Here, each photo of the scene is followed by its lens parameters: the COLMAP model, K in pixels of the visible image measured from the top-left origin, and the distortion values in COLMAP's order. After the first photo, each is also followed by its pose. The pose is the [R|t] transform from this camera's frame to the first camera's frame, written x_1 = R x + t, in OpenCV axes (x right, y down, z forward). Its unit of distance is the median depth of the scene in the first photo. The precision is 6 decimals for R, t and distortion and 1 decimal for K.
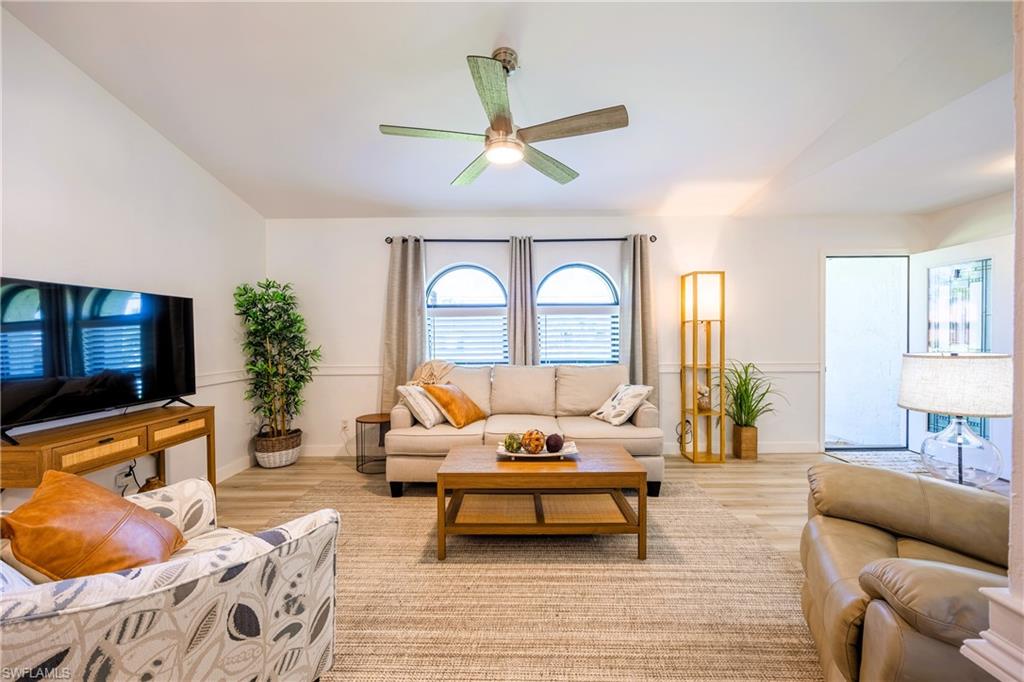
lens RADIAL K [[394.6, 0, 506.2], [0, 394.6, 340.9], [0, 0, 1]] dist [-0.002038, 0.000231]
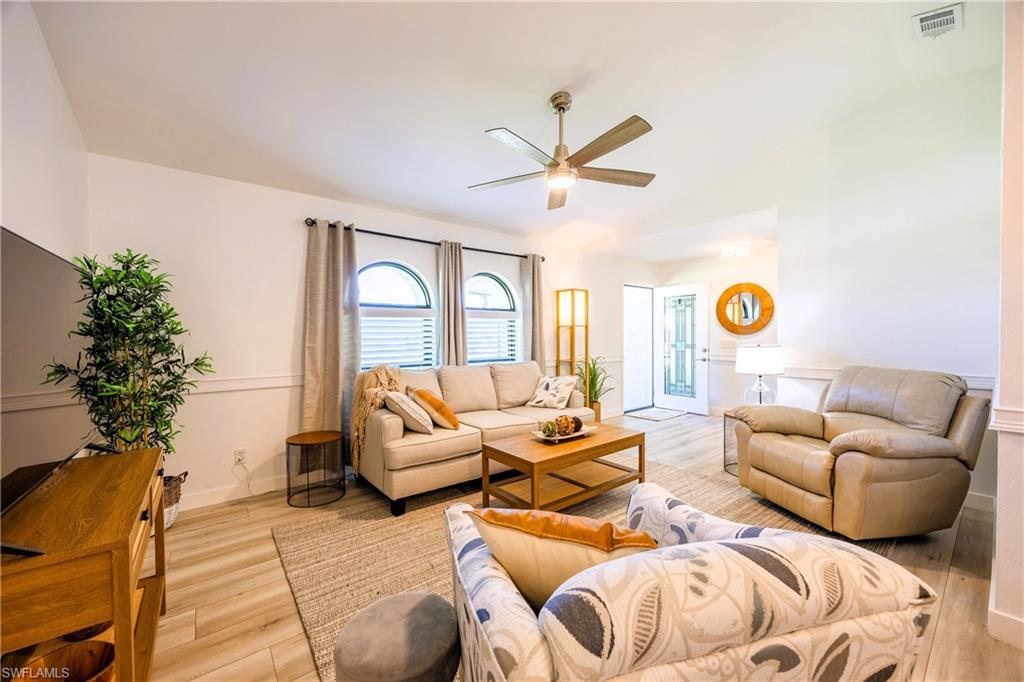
lens RADIAL K [[394.6, 0, 501.3], [0, 394.6, 339.2], [0, 0, 1]] dist [-0.002038, 0.000231]
pose [[0.784901, -0.003978, 0.619608, -0.505733], [0.008475, 0.999955, -0.004316, -0.002934], [-0.619563, 0.008638, 0.784899, 0.107533]]
